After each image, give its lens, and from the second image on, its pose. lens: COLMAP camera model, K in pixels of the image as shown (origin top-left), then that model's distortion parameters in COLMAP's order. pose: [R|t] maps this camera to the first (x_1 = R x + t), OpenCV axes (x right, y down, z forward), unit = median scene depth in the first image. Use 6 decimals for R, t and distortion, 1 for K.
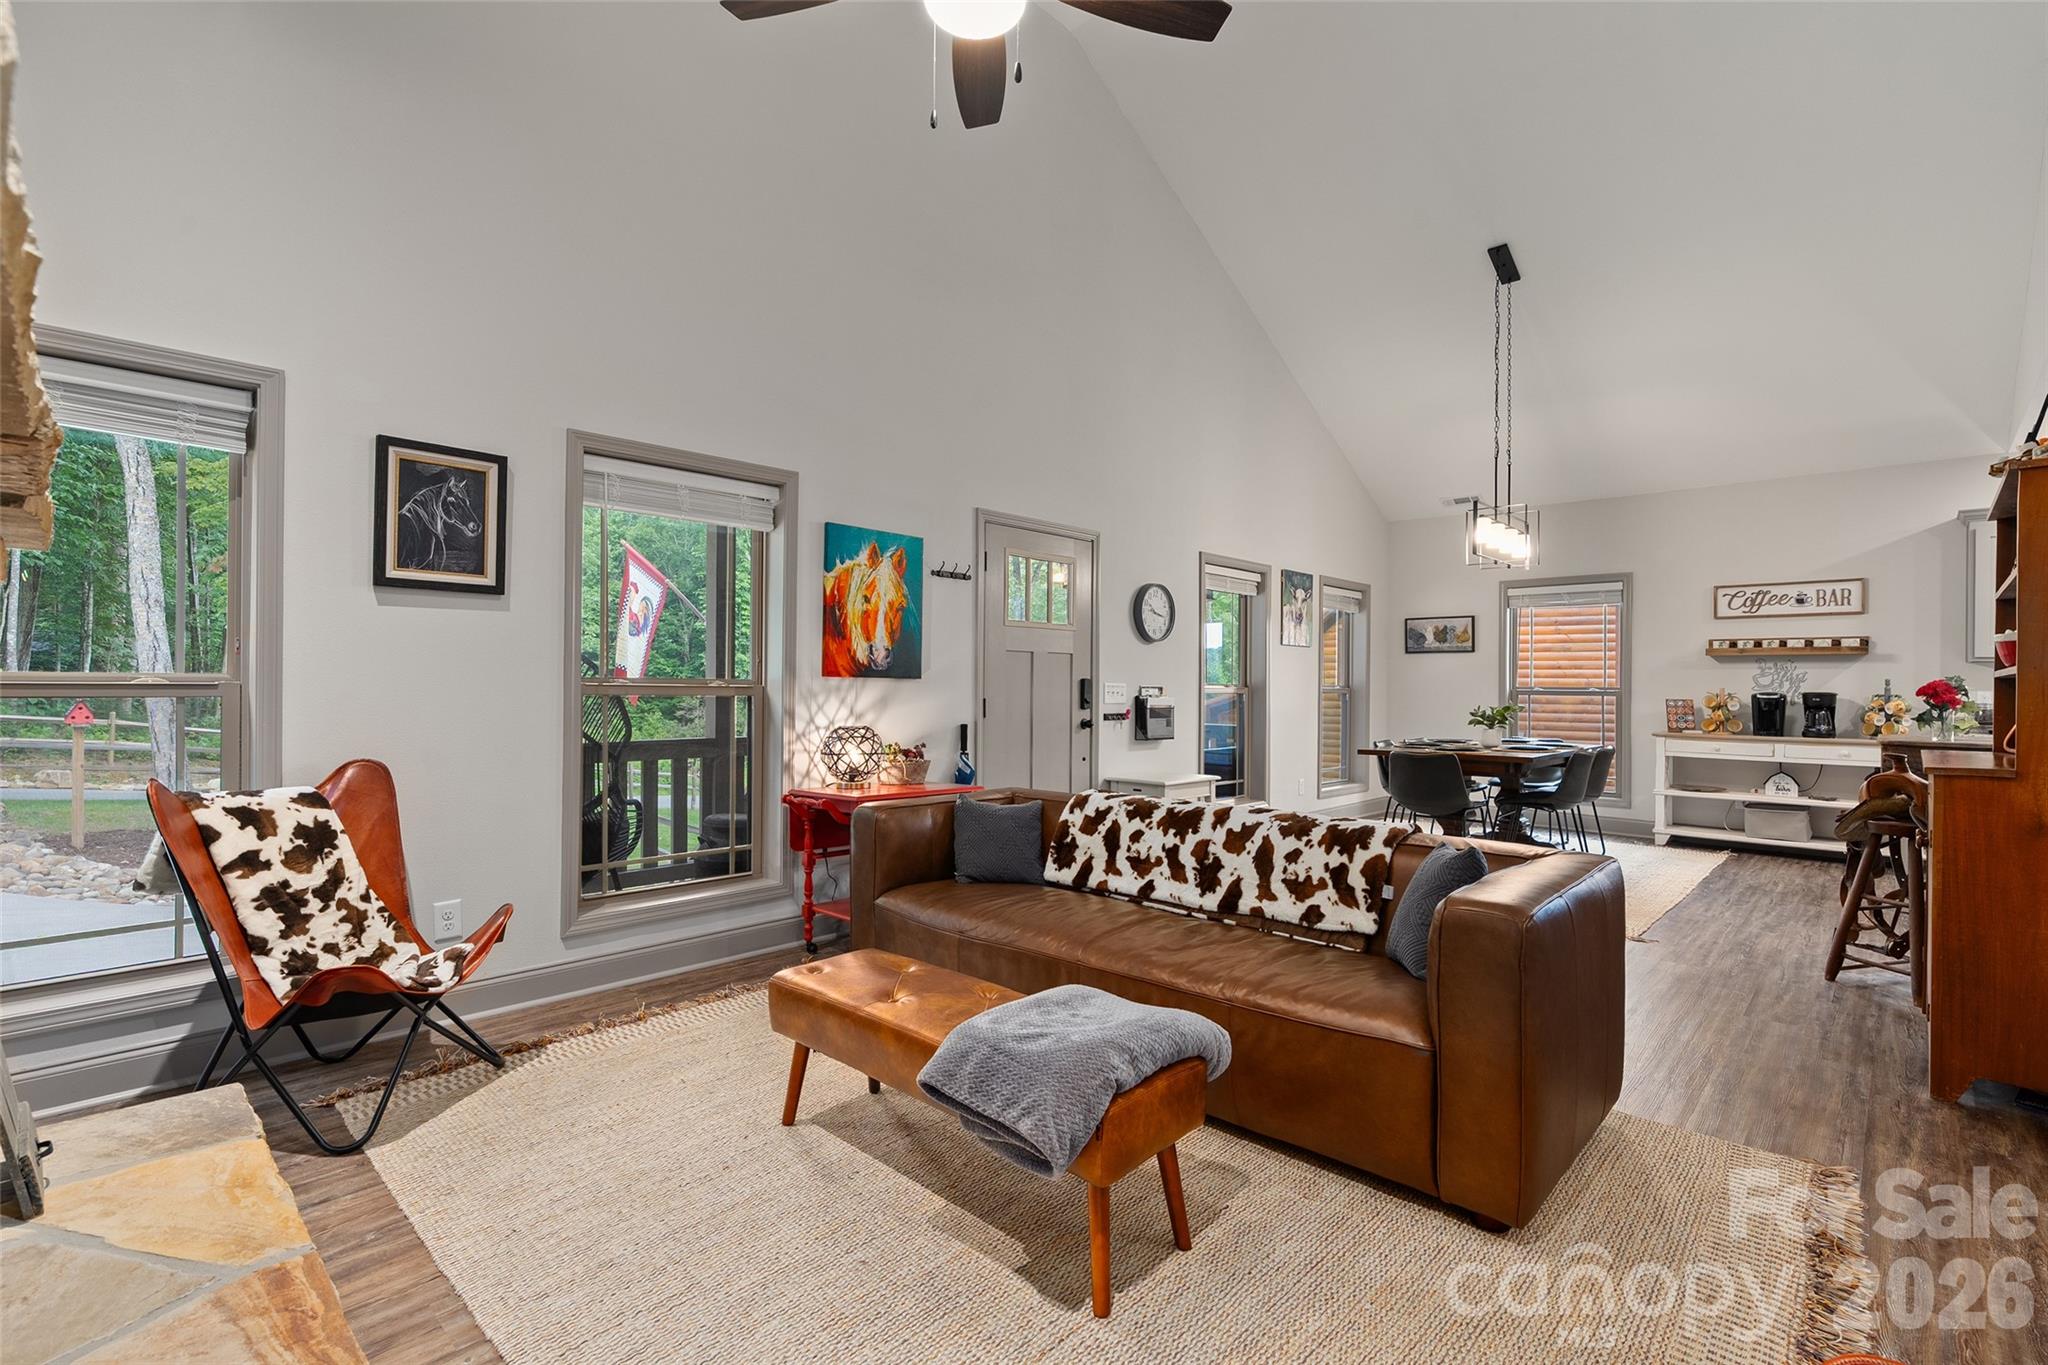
lens RADIAL K [[919.6, 0, 1010.1], [0, 919.6, 687.0], [0, 0, 1]] dist [-0.019040, 0.006439]
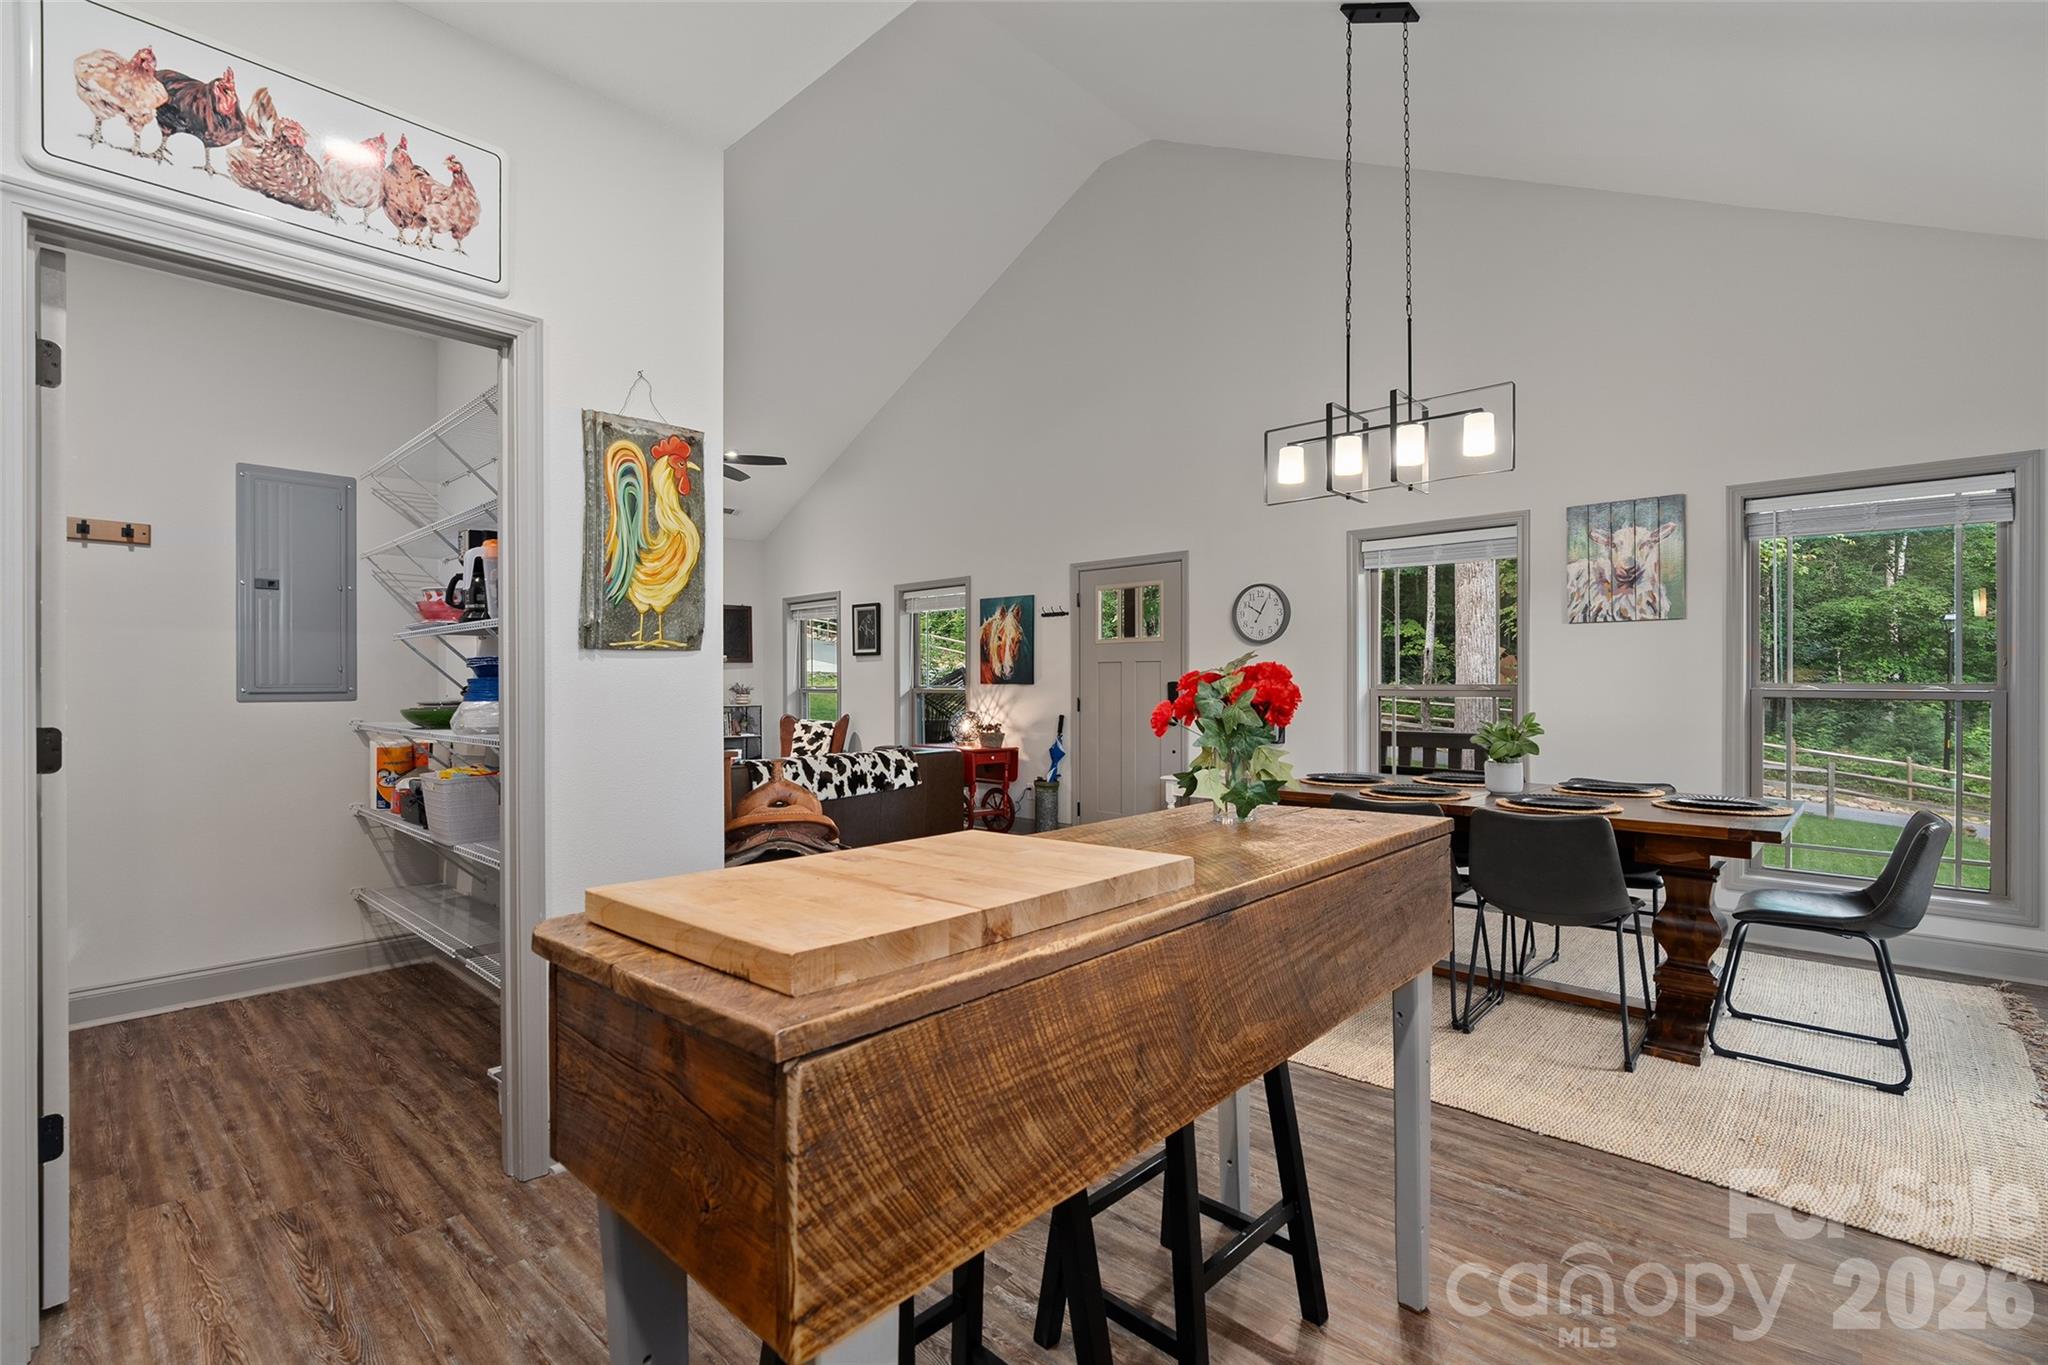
lens RADIAL K [[919.6, 0, 1018.0], [0, 919.6, 682.9], [0, 0, 1]] dist [-0.019040, 0.006439]
pose [[0.019437, -0.009780, -0.999763, 1.577182], [0.001156, 0.999952, -0.009759, 0.004045], [0.999810, -0.000966, 0.019447, 1.013922]]
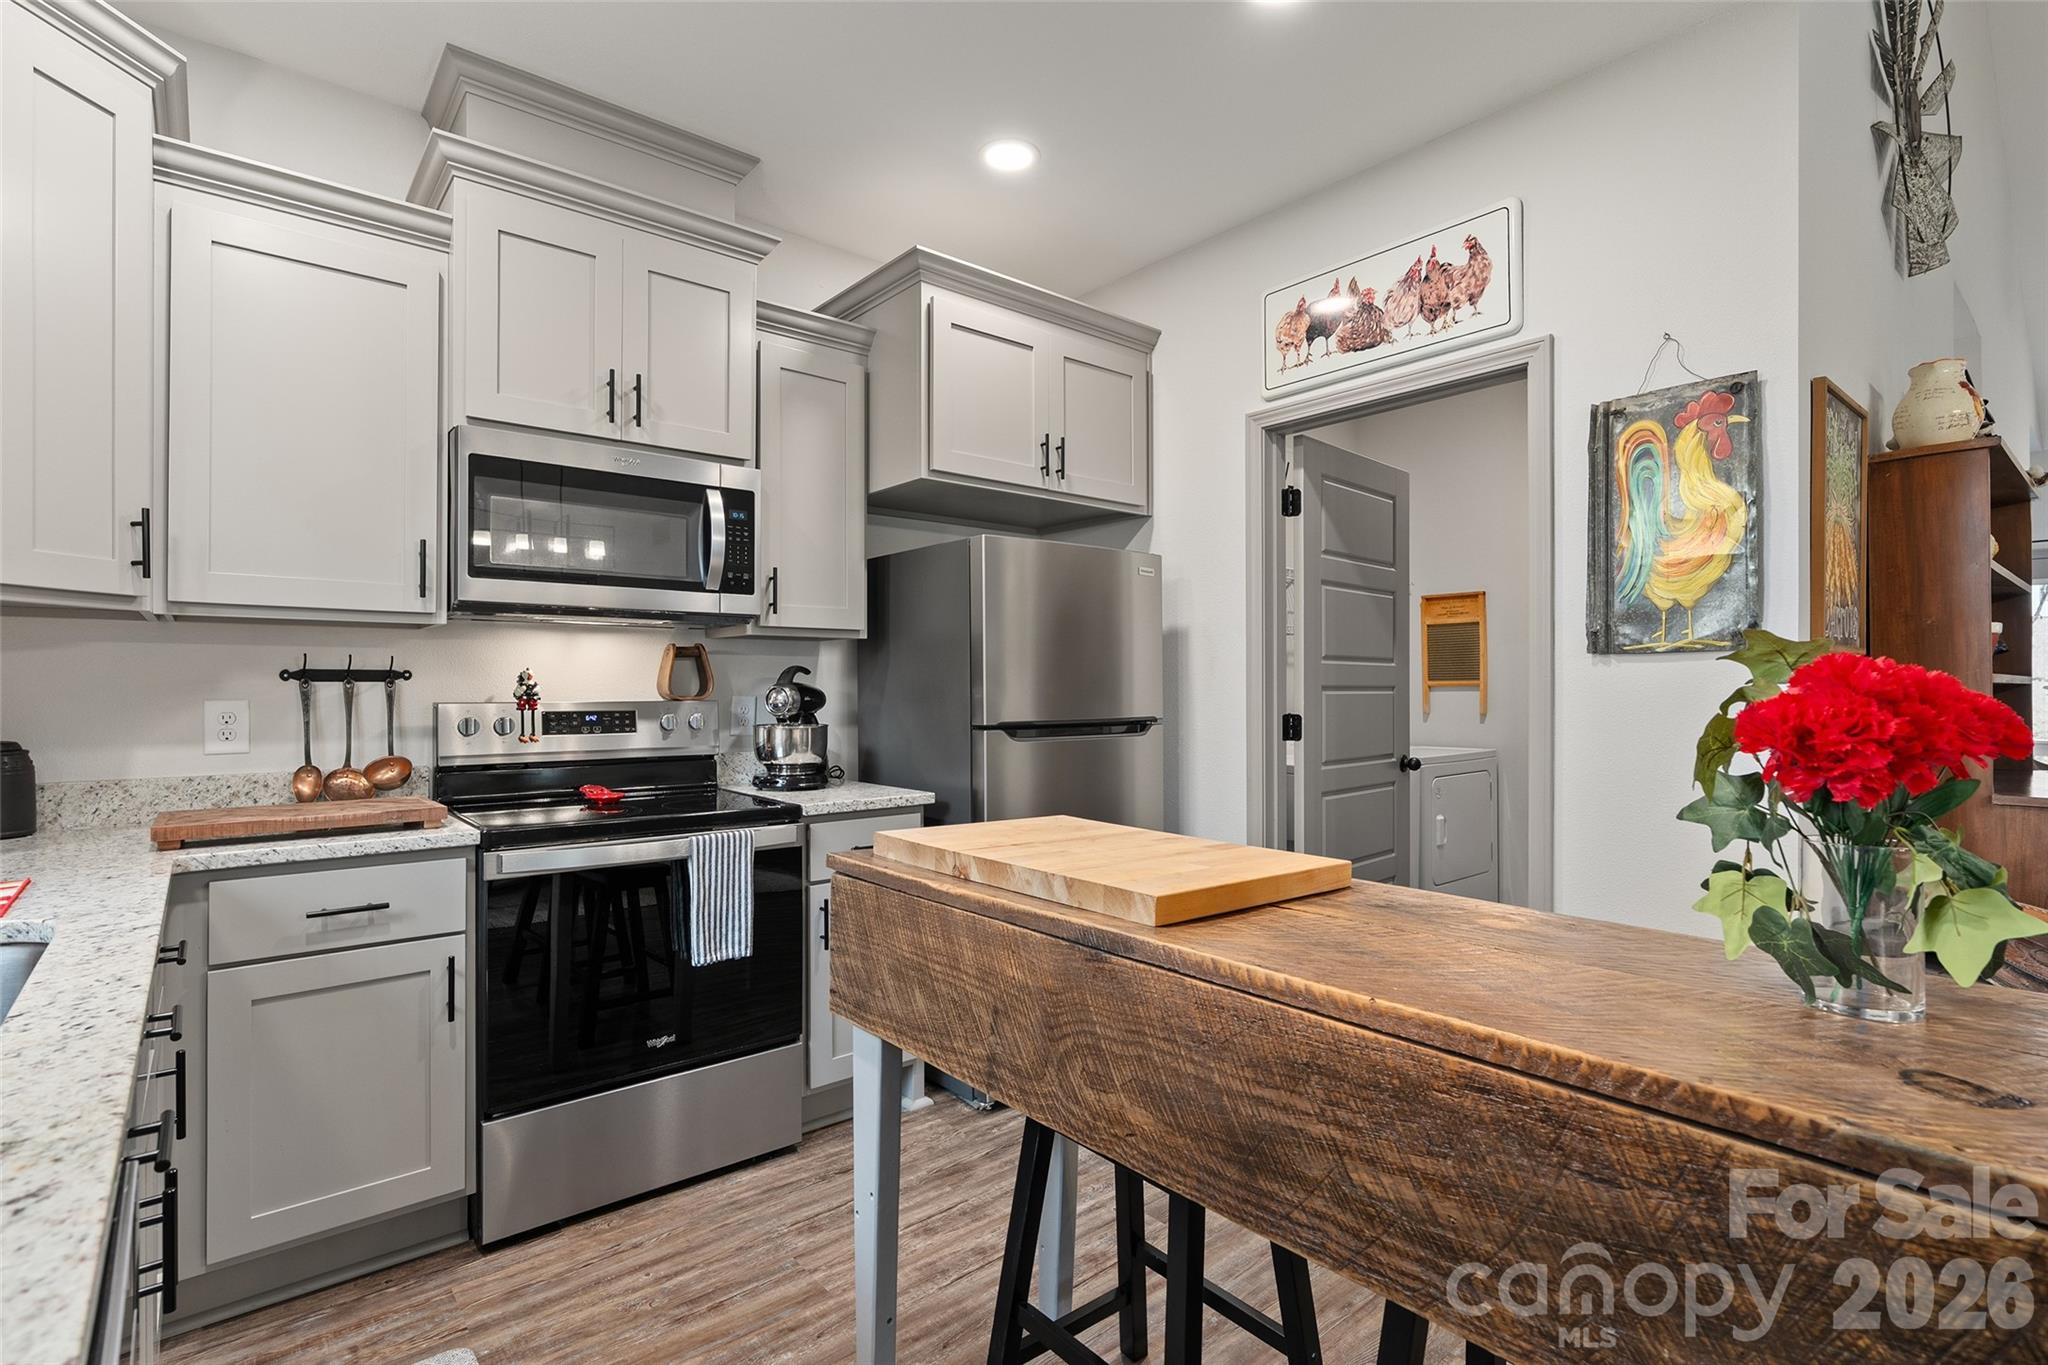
lens RADIAL K [[967.2, 0, 1023.7], [0, 967.2, 685.2], [0, 0, 1]] dist [-0.014652, 0.003209]
pose [[-0.995414, -0.006061, 0.095466, 1.304757], [-0.006042, 0.999982, 0.000486, -0.002508], [-0.095467, -0.000093, -0.995433, 1.339978]]
